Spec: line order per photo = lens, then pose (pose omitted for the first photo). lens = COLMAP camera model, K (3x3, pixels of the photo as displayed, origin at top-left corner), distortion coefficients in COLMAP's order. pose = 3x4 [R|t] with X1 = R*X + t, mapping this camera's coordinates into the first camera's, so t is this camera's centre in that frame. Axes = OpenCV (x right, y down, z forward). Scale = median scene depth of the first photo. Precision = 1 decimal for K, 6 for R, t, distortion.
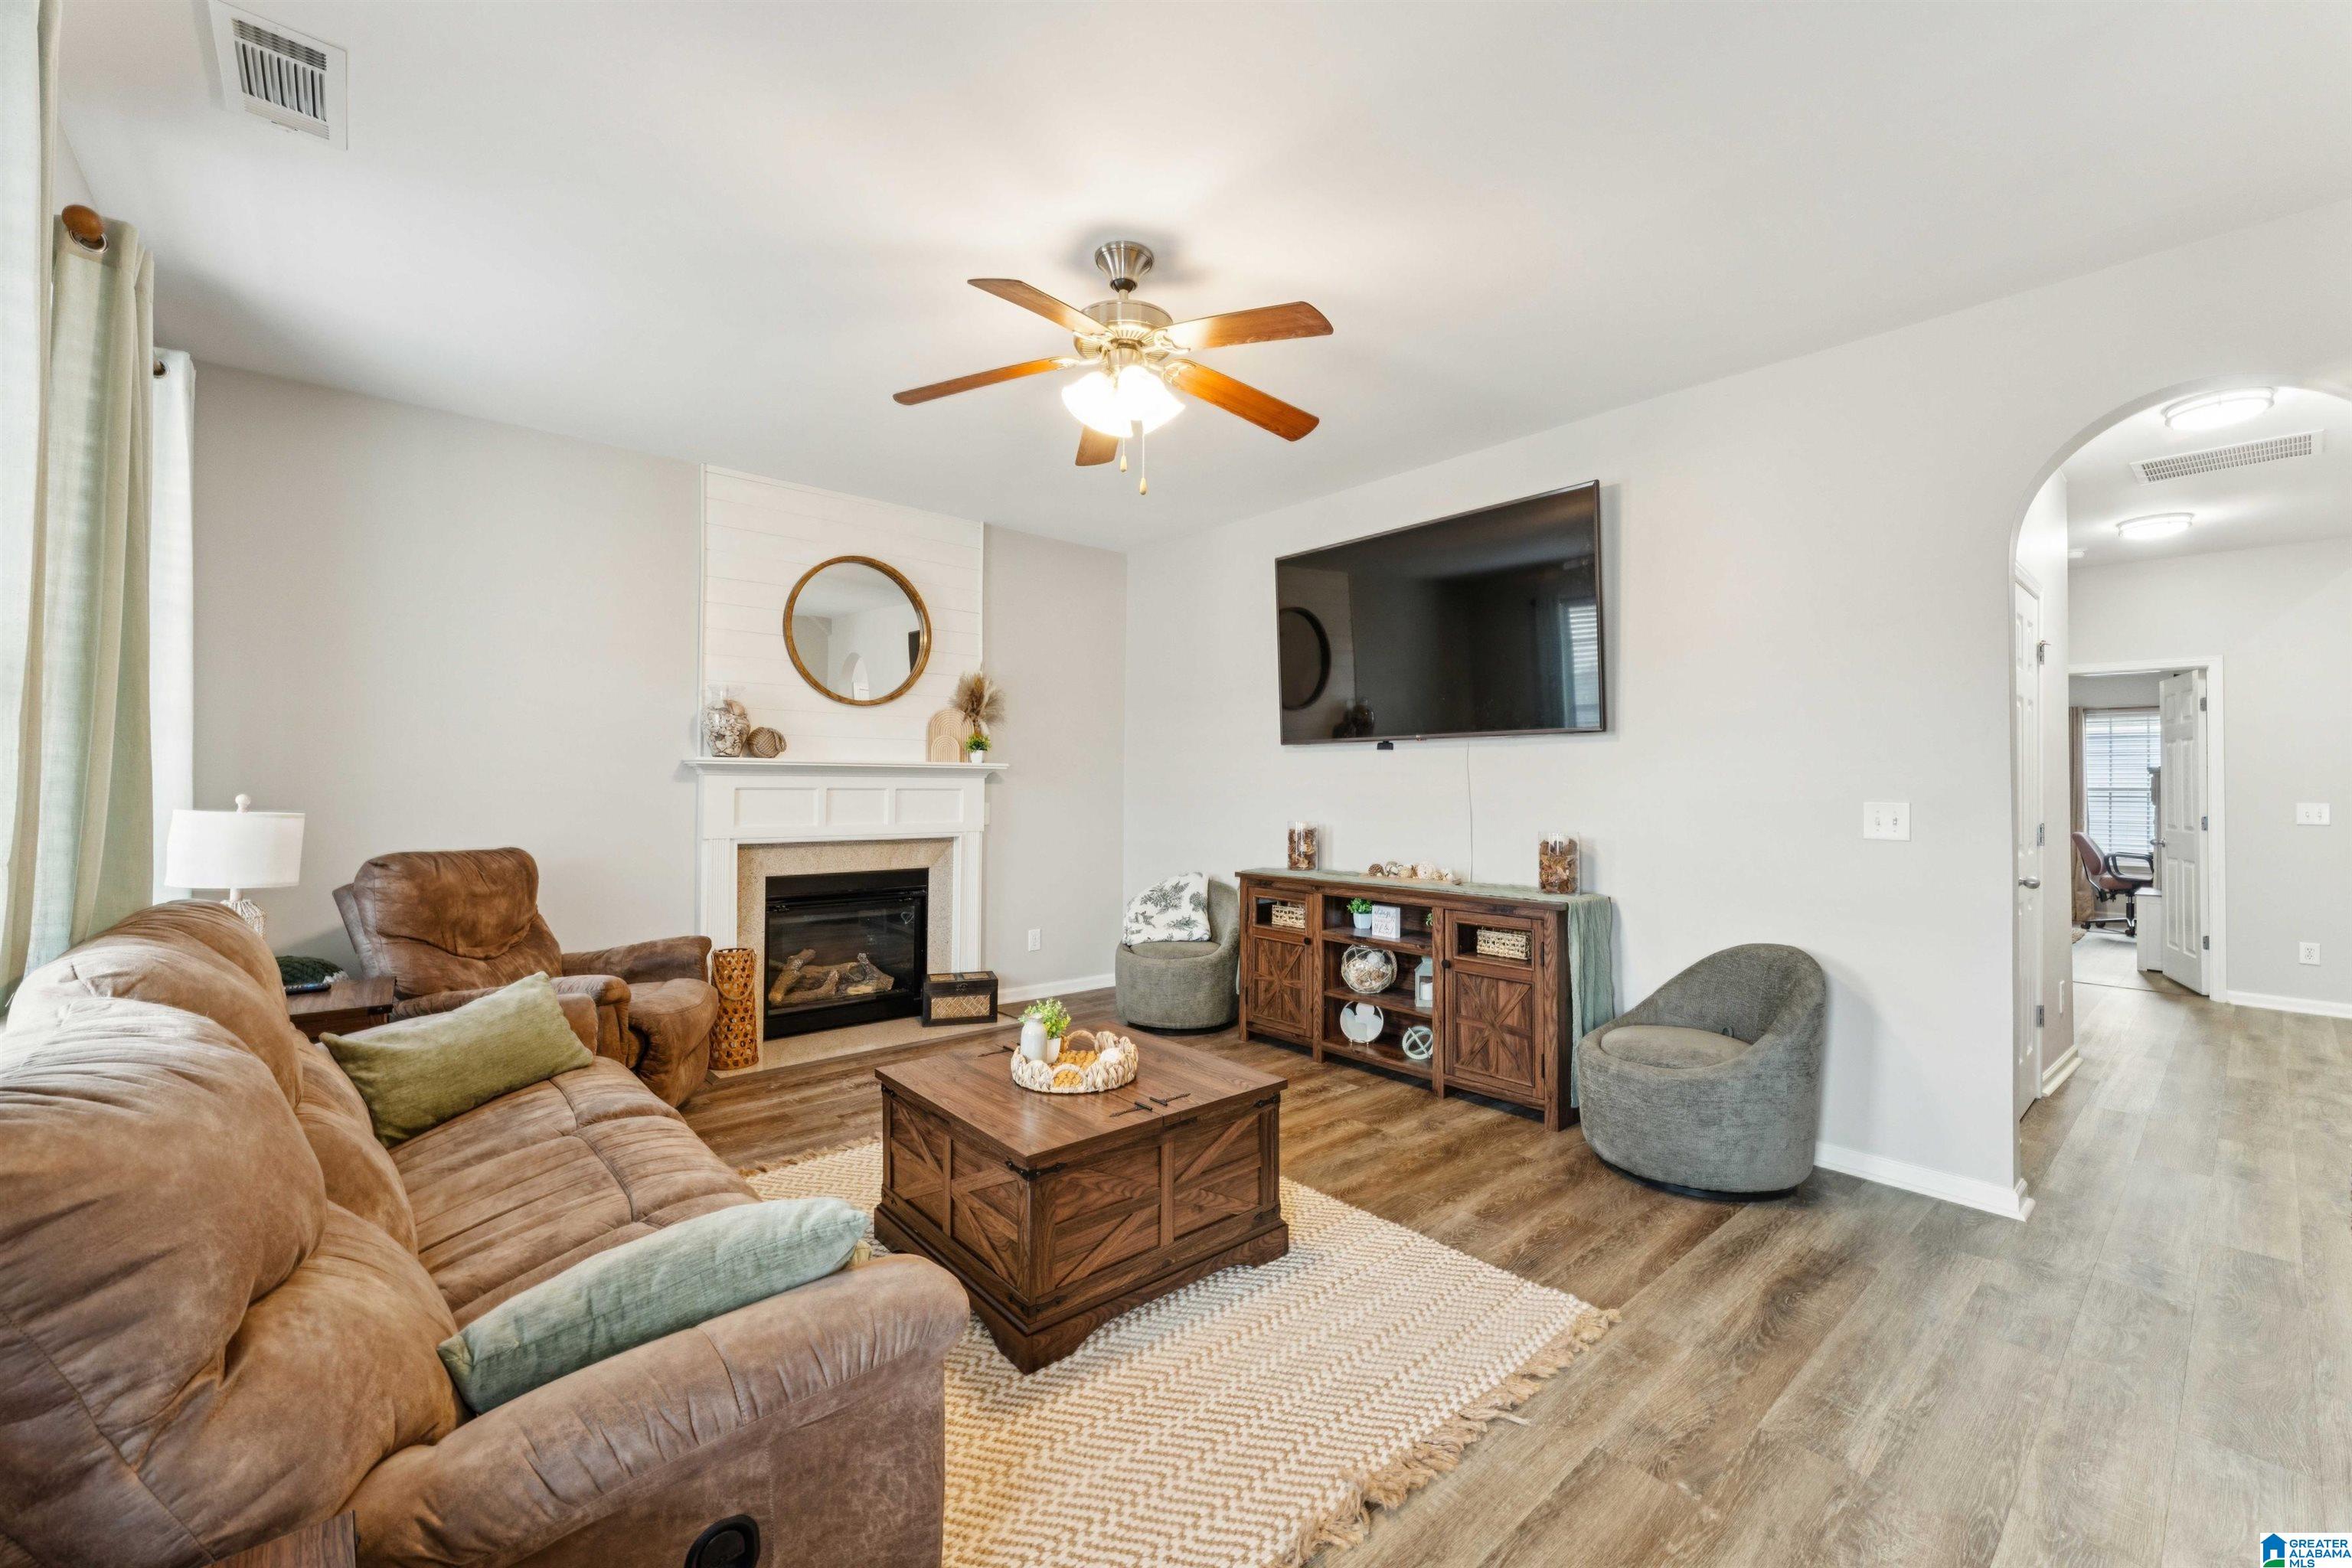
lens RADIAL K [[956.8, 0, 1172.8], [0, 956.8, 783.6], [0, 0, 1]] dist [0.000028, -0.000047]
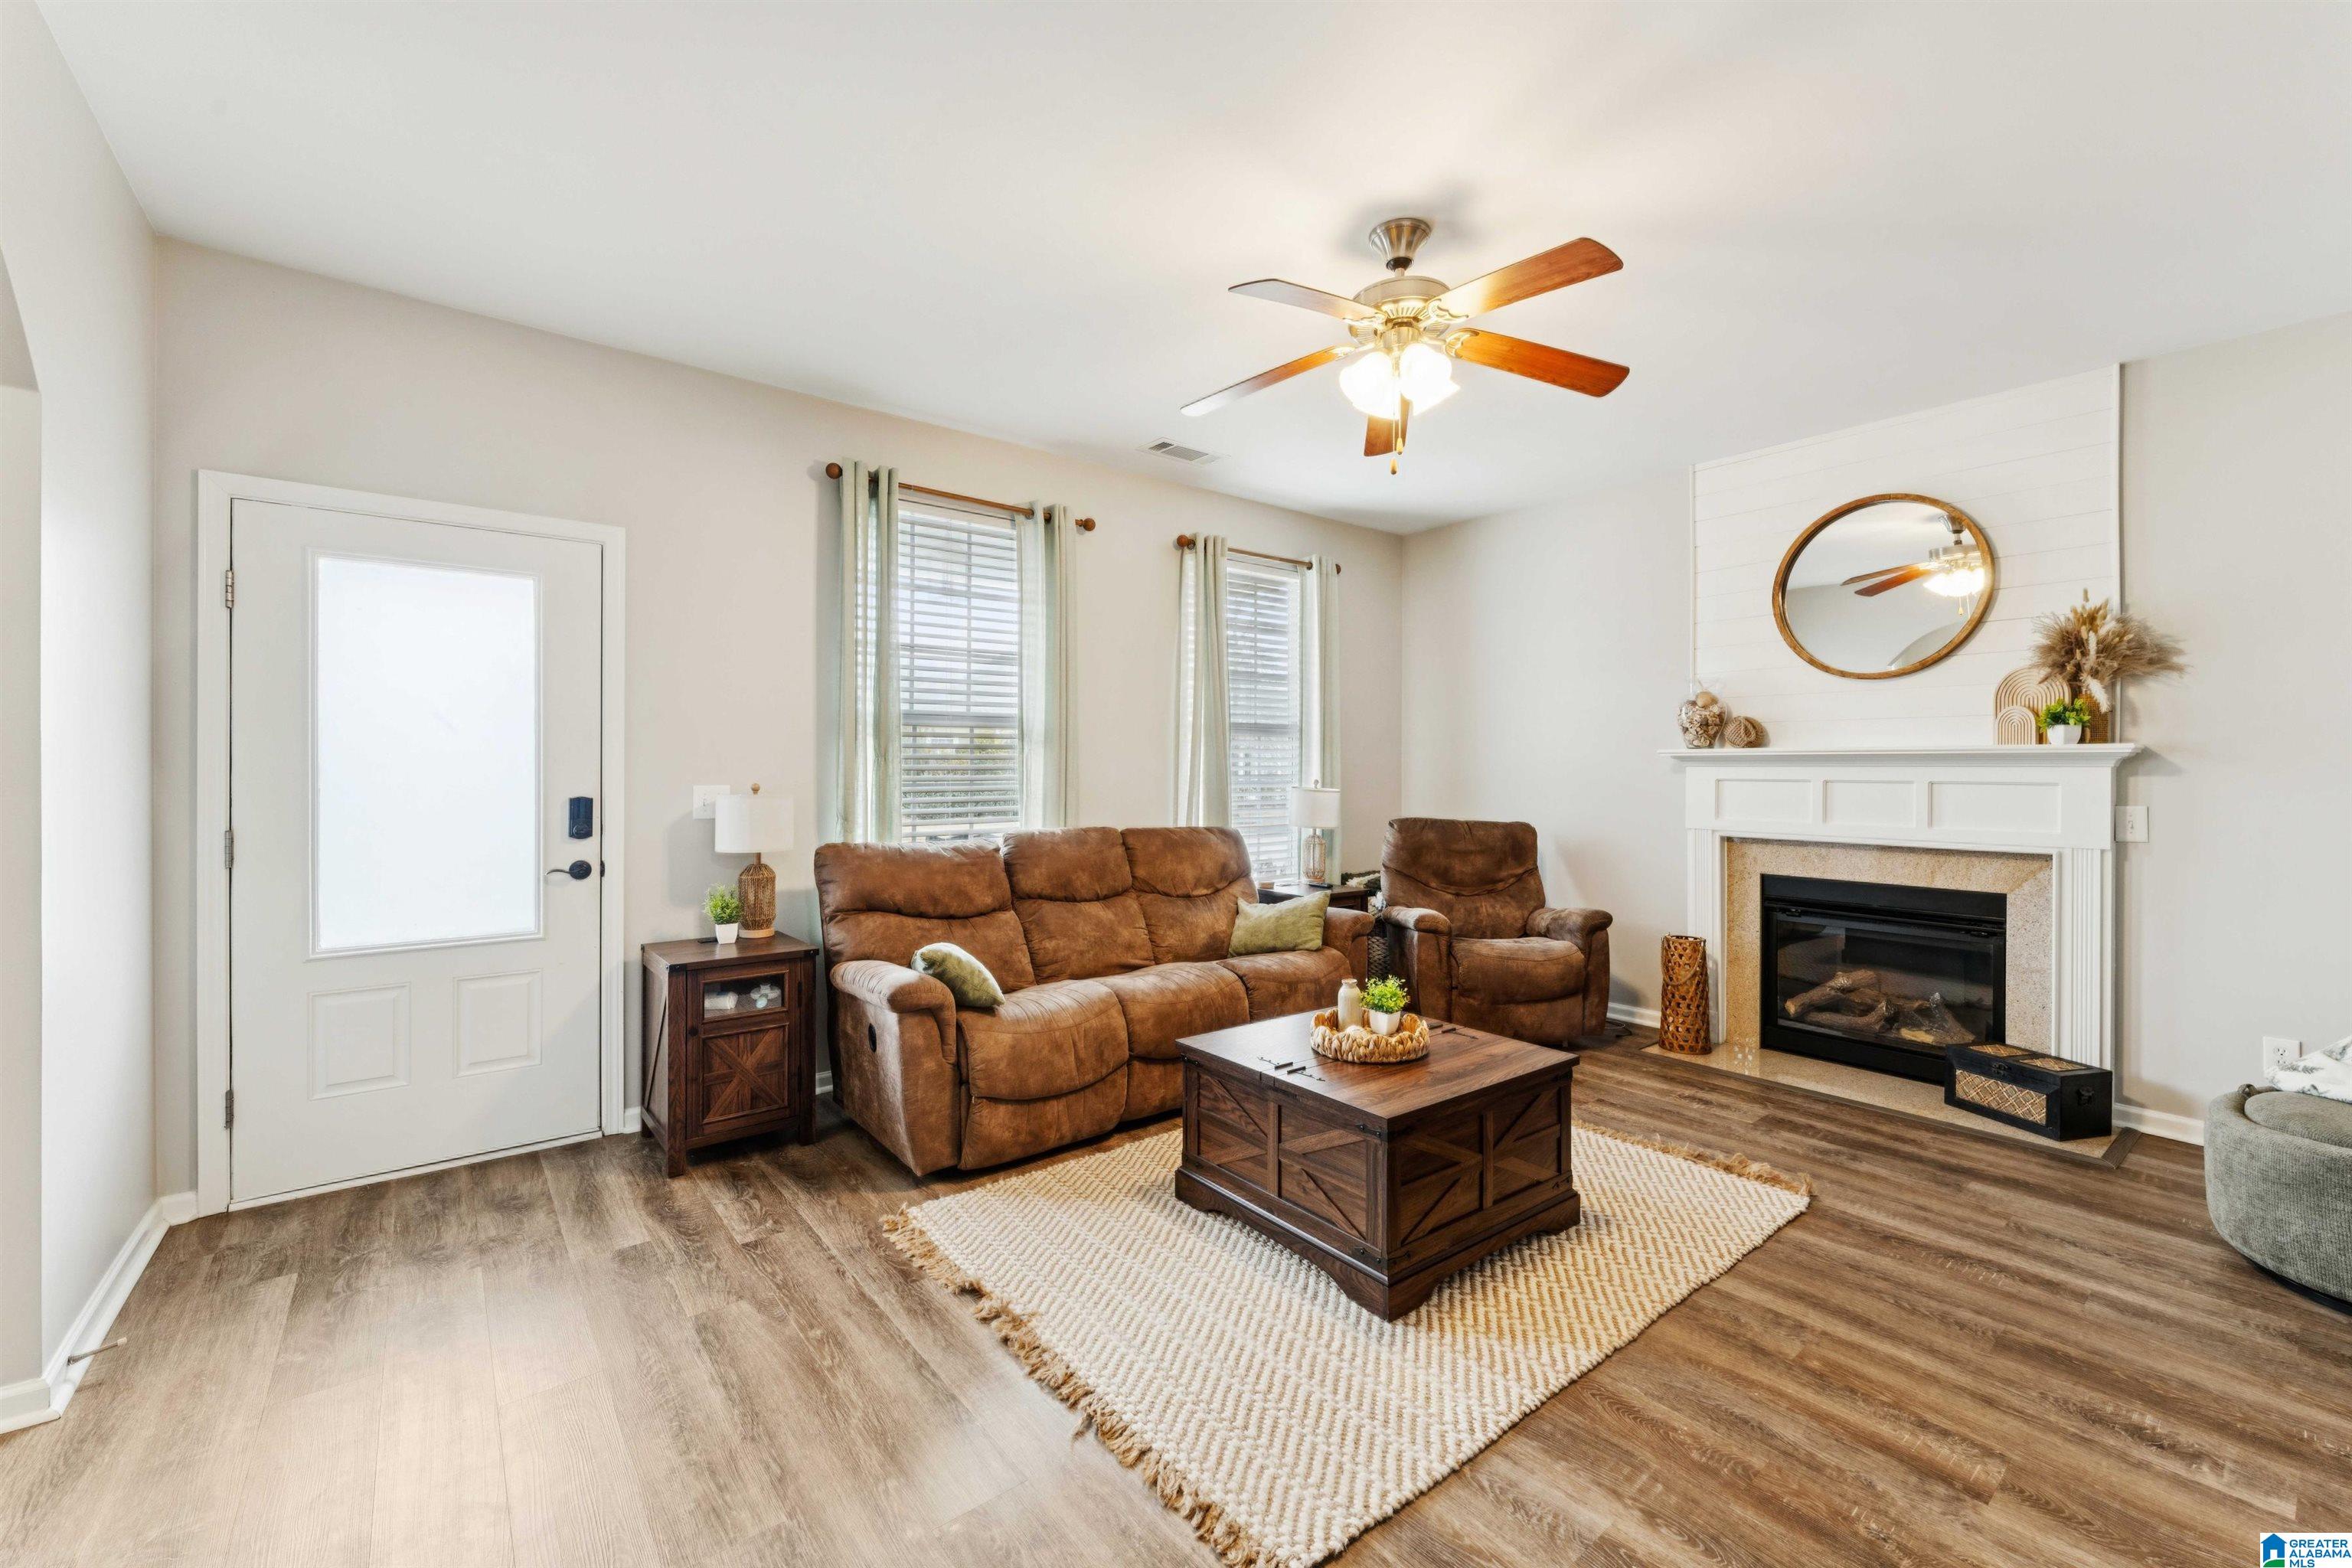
lens RADIAL K [[951.1, 0, 1174.2], [0, 951.1, 773.2], [0, 0, 1]] dist [-0.001054, -0.000607]
pose [[-0.056994, -0.002616, -0.998371, 0.737667], [-0.002926, 0.999993, -0.002454, 0.003018], [0.998370, 0.002781, -0.057001, 0.645296]]
